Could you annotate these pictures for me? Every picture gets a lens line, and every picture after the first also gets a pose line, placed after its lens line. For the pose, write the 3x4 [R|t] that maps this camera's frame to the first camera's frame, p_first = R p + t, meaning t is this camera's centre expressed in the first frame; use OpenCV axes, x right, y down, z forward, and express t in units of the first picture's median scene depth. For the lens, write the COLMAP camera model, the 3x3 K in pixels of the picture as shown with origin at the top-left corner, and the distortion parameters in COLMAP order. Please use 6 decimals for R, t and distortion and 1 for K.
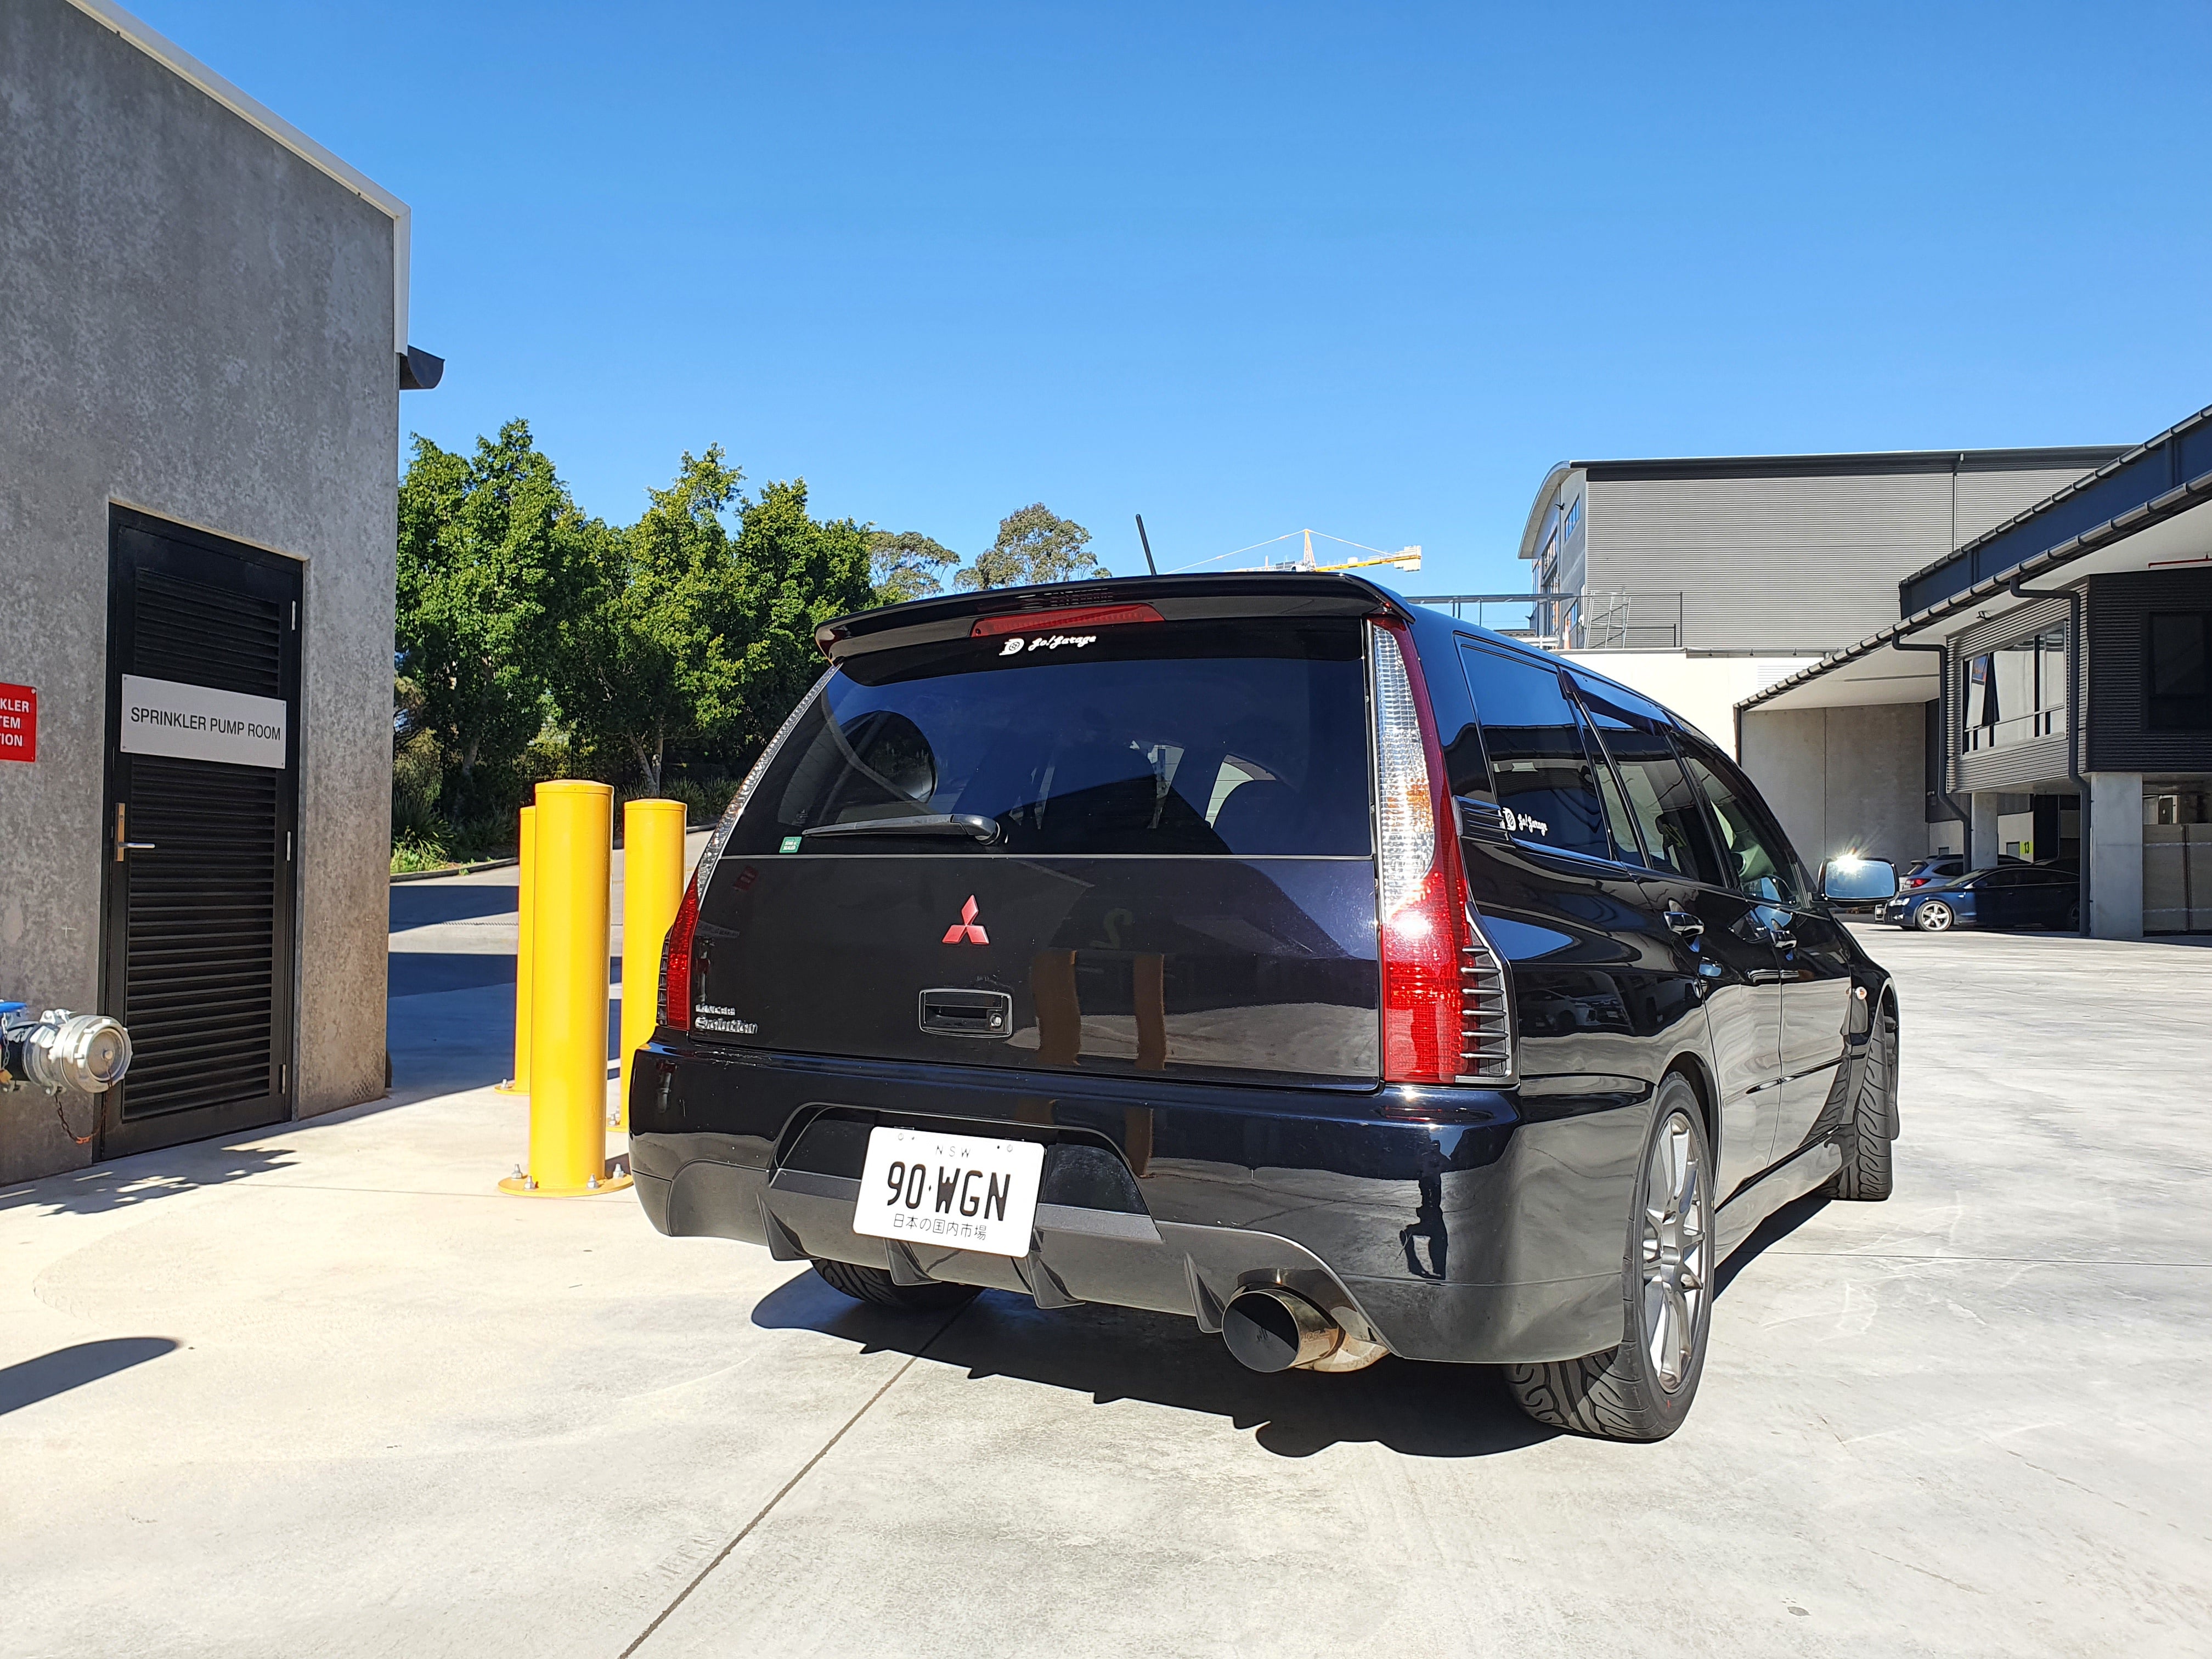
lens RADIAL K [[1768.3, 0, 1106.0], [0, 1768.3, 829.5], [0, 0, 1]] dist [-0.005298, 0.038027]
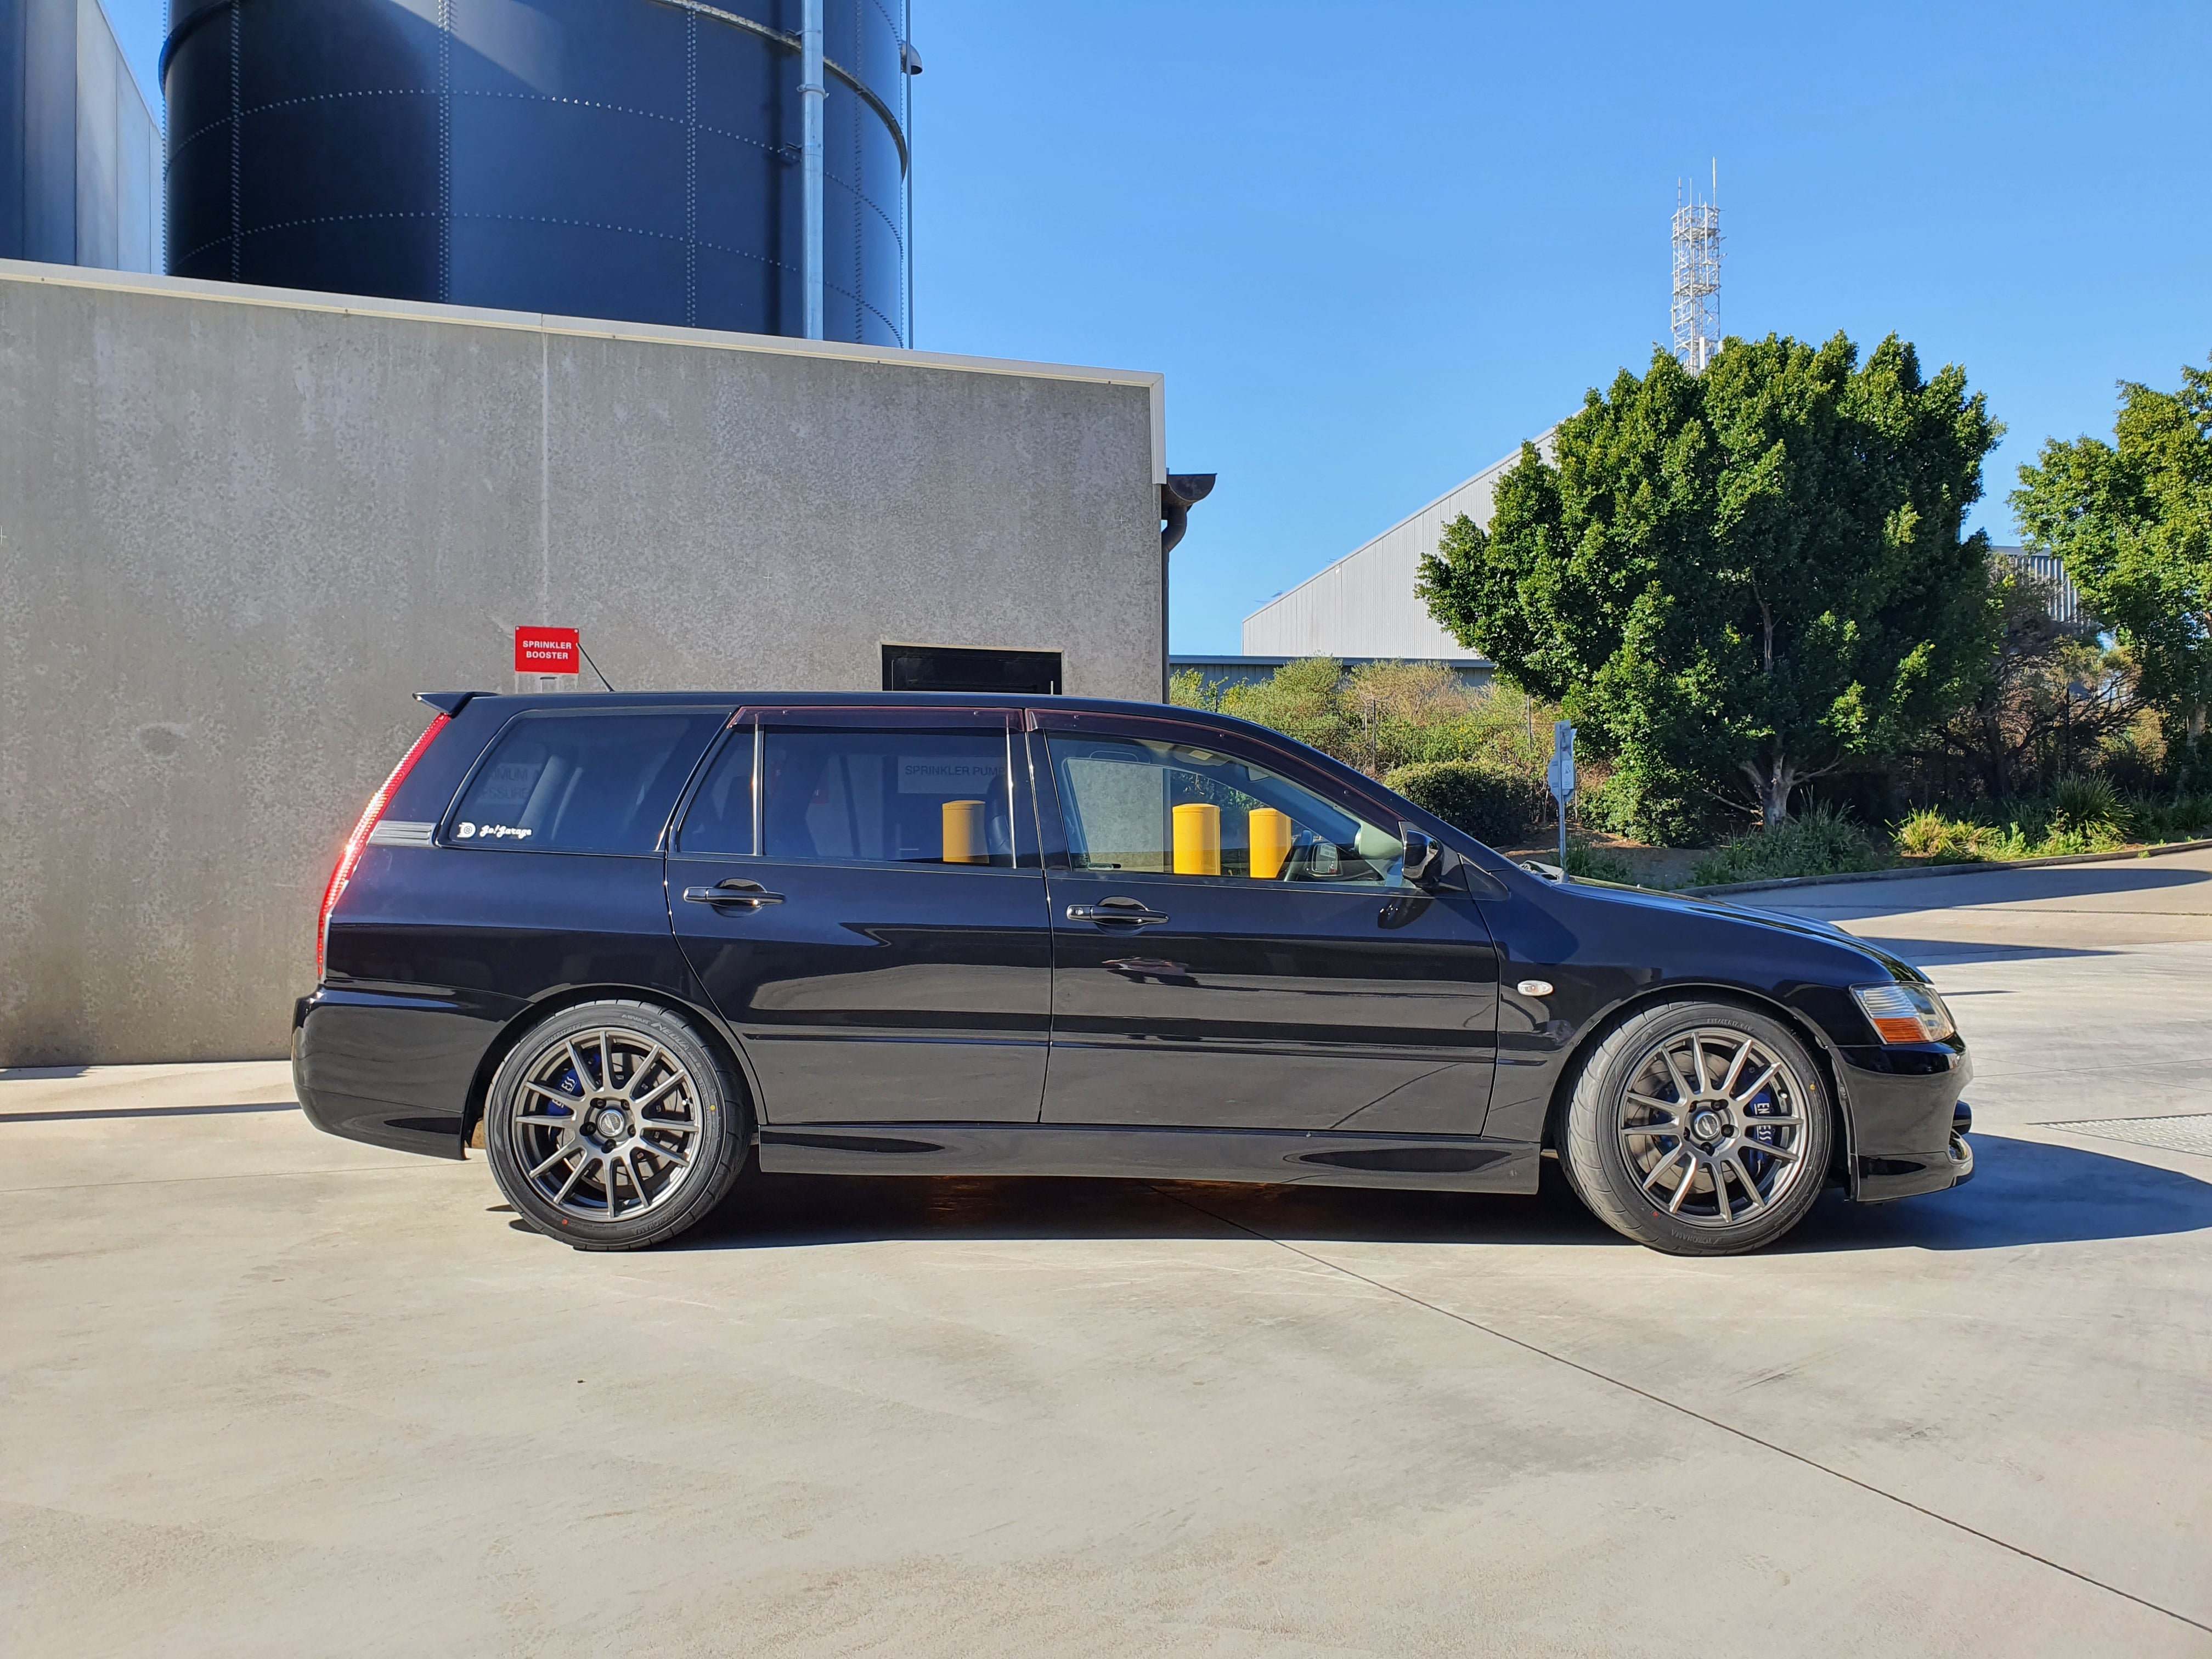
lens RADIAL K [[1793.8, 0, 1074.0], [0, 1793.8, 812.9], [0, 0, 1]] dist [0.029582, 0.010352]
pose [[0.477076, -0.034177, -0.878197, 0.181819], [0.034020, 0.999213, -0.020406, 0.002867], [0.878203, -0.020141, 0.477864, 0.063030]]
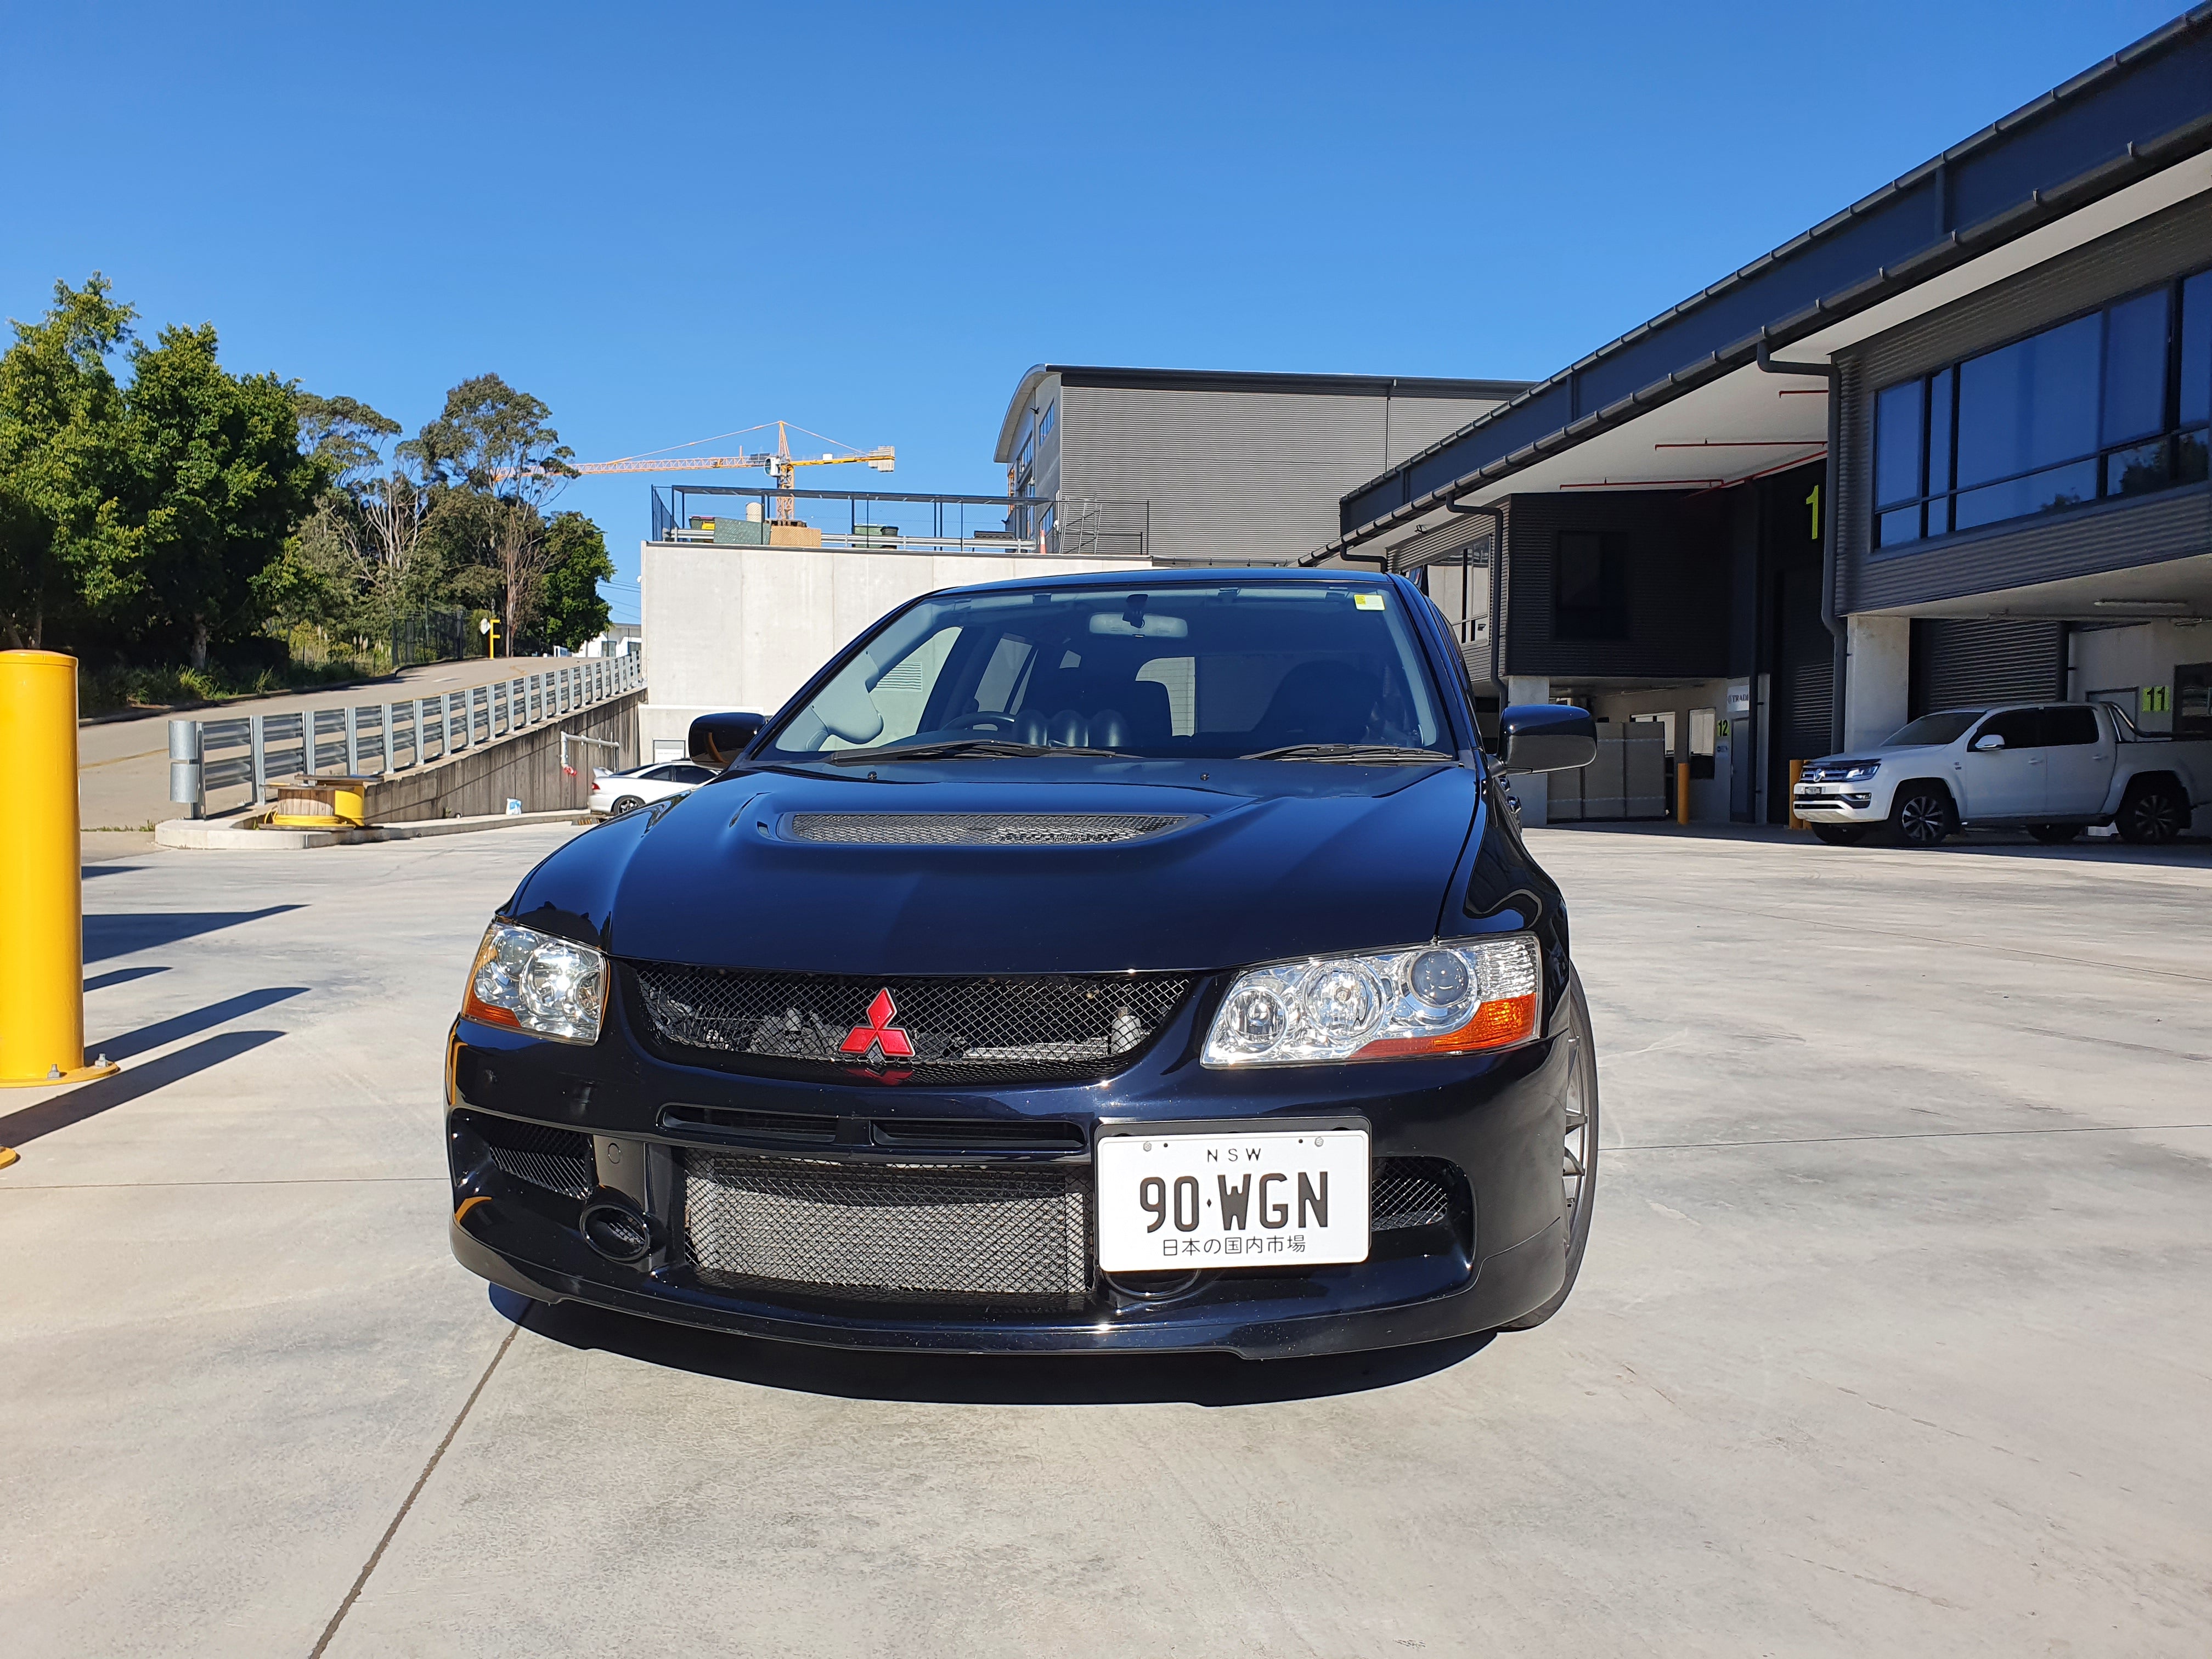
lens RADIAL K [[1735.5, 0, 1085.1], [0, 1735.5, 834.5], [0, 0, 1]] dist [0.011571, -0.001872]
pose [[0.957752, -0.012512, 0.287324, -0.009046], [-0.004742, 0.998230, 0.059276, 0.003789], [-0.287557, -0.058134, 0.955998, 0.035322]]
